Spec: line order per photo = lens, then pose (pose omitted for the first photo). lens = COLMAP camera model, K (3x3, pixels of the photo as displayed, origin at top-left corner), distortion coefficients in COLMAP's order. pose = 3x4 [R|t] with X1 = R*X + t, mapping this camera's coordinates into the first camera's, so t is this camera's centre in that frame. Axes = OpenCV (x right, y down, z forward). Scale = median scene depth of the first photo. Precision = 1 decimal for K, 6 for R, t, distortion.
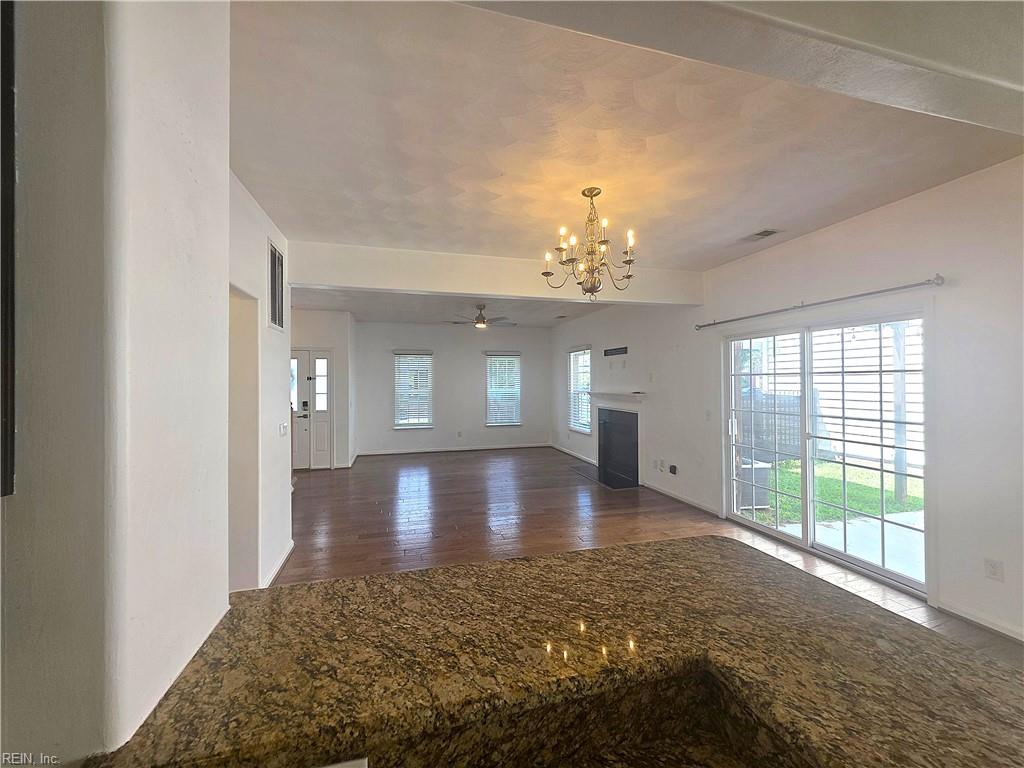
lens RADIAL K [[405.1, 0, 510.9], [0, 405.1, 381.3], [0, 0, 1]] dist [-0.000652, -0.000024]
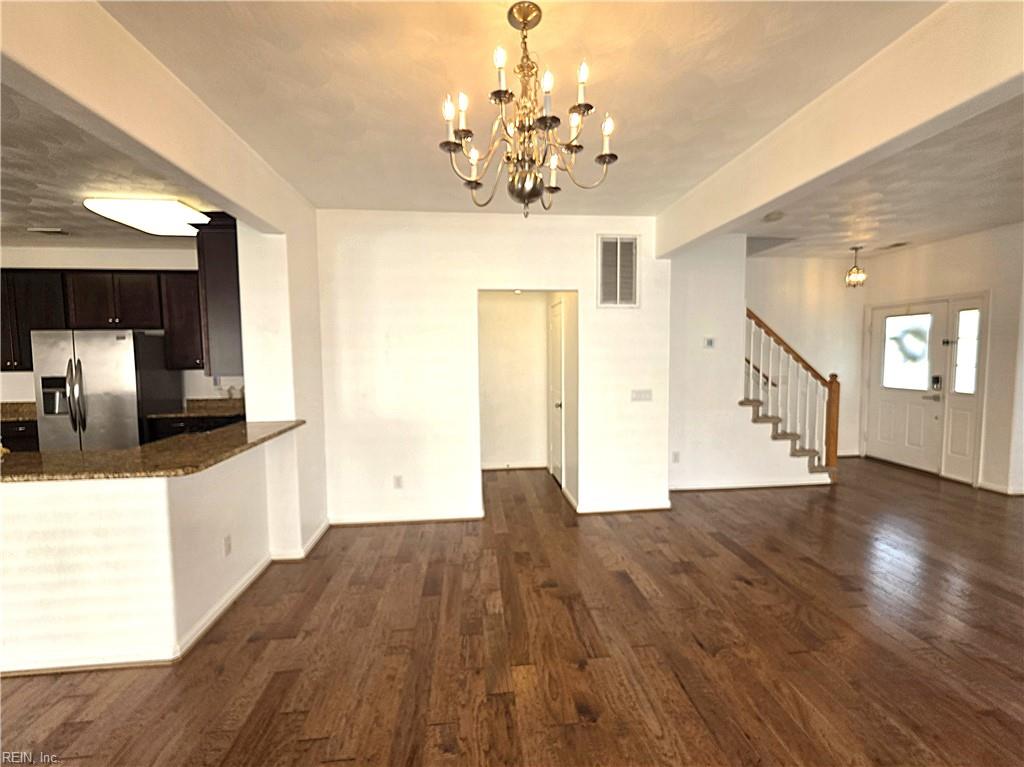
lens RADIAL K [[417.5, 0, 513.4], [0, 417.5, 381.7], [0, 0, 1]] dist [0.002439, 0.000190]
pose [[-0.166500, 0.072353, -0.983383, 0.305430], [0.016921, 0.997367, 0.070517, -0.002803], [0.985896, -0.004898, -0.167285, 0.412898]]
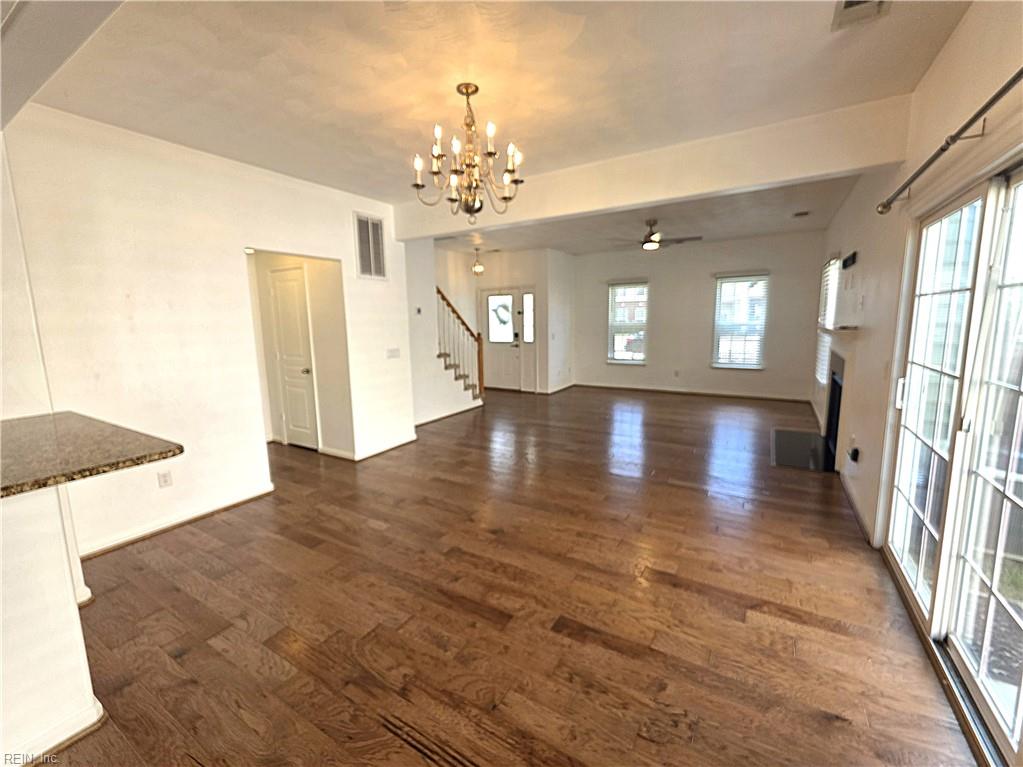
lens RADIAL K [[423.6, 0, 511.5], [0, 423.6, 383.5], [0, 0, 1]] dist [-0.000425, 0.000012]
pose [[0.688554, 0.102505, -0.717904, 0.366096], [0.018534, 0.987149, 0.158725, 0.000008], [0.724948, -0.122596, 0.677805, 0.150505]]
